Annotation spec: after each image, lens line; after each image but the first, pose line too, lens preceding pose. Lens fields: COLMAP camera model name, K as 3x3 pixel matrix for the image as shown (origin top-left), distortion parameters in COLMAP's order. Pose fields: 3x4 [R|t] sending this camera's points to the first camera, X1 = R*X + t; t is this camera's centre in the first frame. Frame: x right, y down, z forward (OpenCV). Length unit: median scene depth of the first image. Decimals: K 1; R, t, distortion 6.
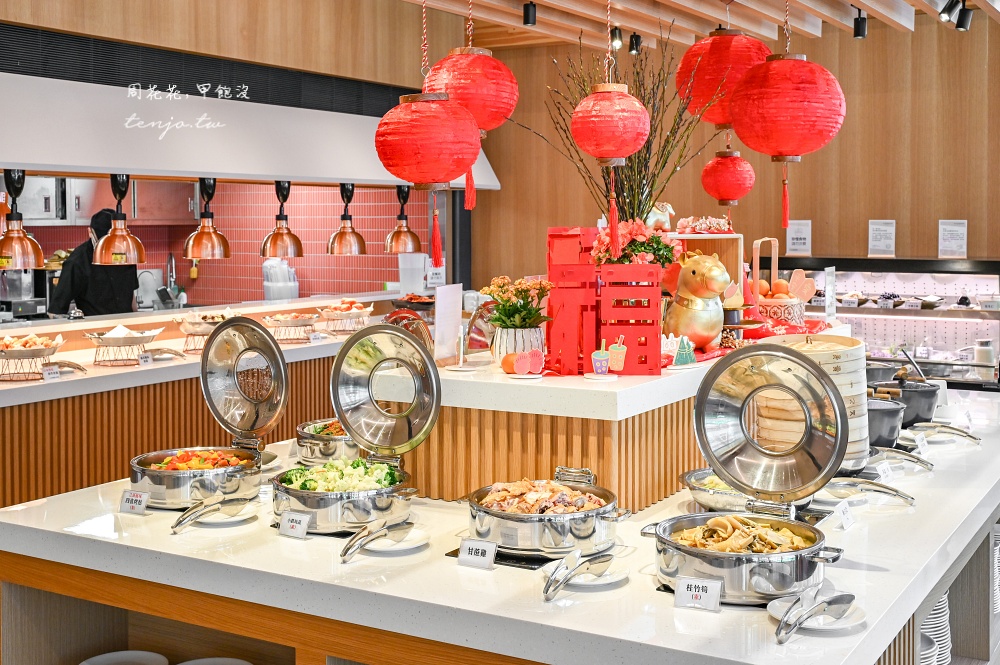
lens RADIAL K [[1208.5, 0, 501.3], [0, 1208.5, 330.3], [0, 0, 1]] dist [-0.014182, 0.000000]
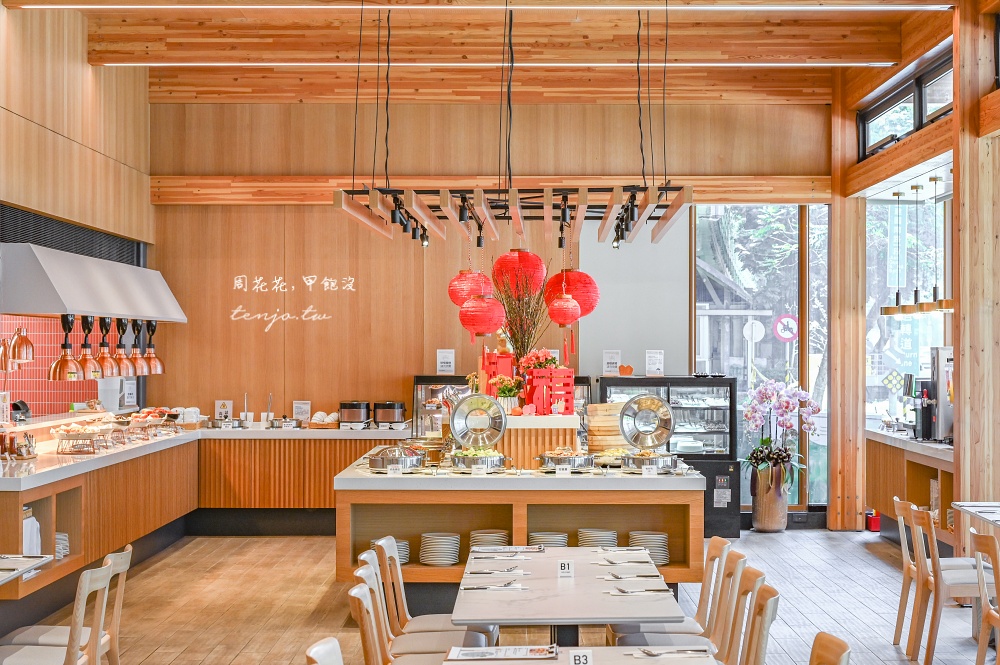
lens RADIAL K [[1935.5, 0, 500.0], [0, 1935.5, 329.8], [0, 0, 1]] dist [0.005237, 0.000000]
pose [[0.871556, 0.007579, 0.490238, -0.766400], [0.041695, 0.995113, -0.089510, 0.084825], [-0.488520, 0.098453, 0.866980, -0.922364]]
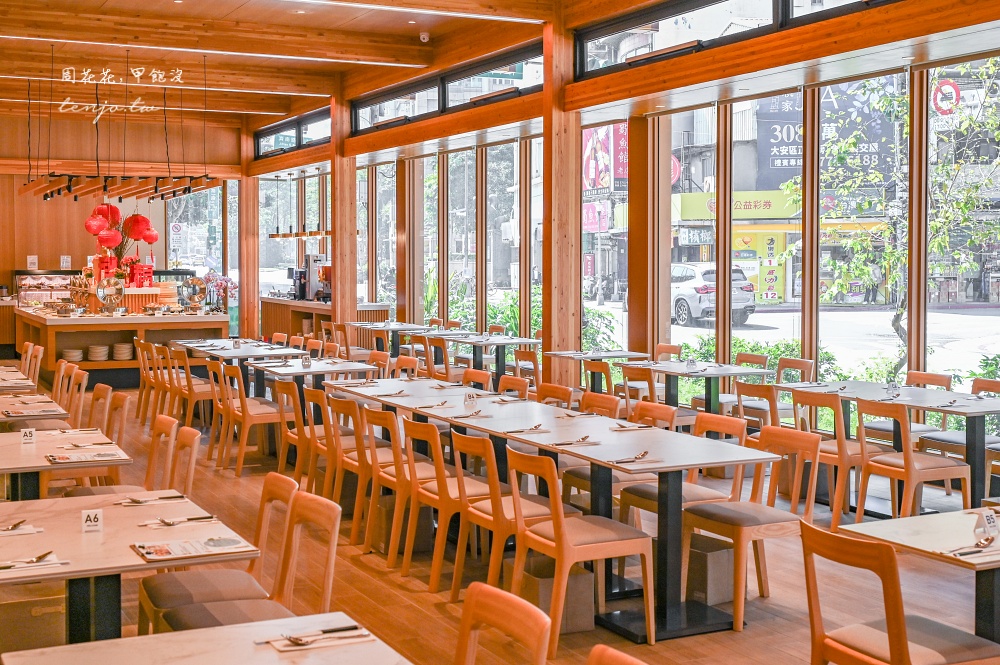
lens RADIAL K [[1269.8, 0, 497.7], [0, 1269.8, 329.1], [0, 0, 1]] dist [0.001642, 0.000000]
pose [[0.563213, -0.043966, 0.825141, -1.350646], [0.073218, 0.997311, 0.003164, 0.118792], [-0.823061, 0.058633, 0.564918, -1.227347]]
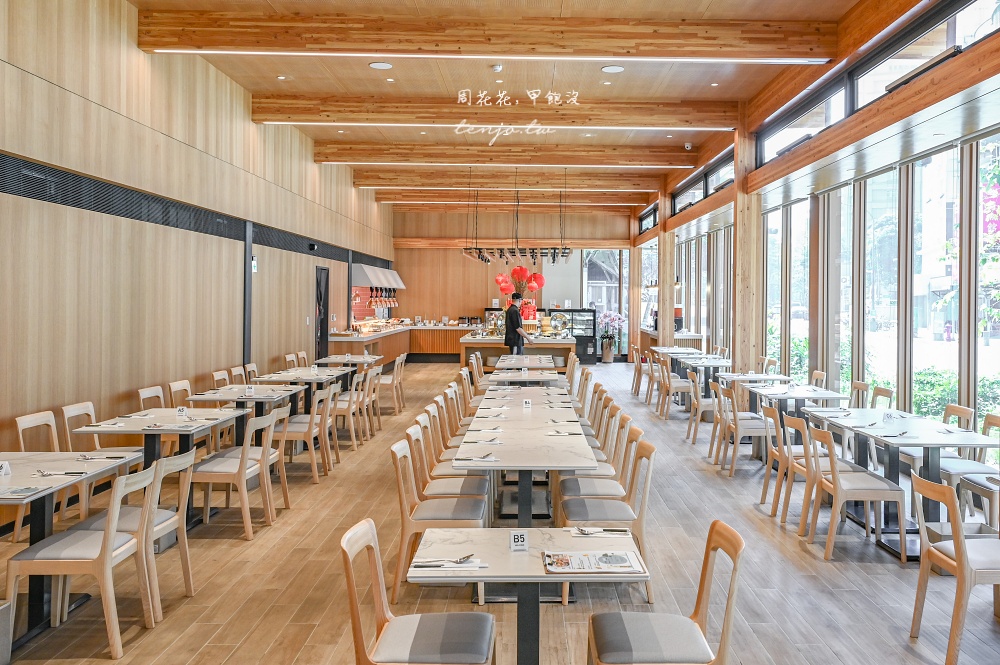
lens RADIAL K [[844.7, 0, 536.6], [0, 844.7, 307.9], [0, 0, 1]] dist [-0.003795, -0.001785]
pose [[0.861992, 0.004641, 0.506901, -1.024553], [0.035422, 0.996962, -0.069364, 0.132574], [-0.505683, 0.077747, 0.859209, -1.419158]]
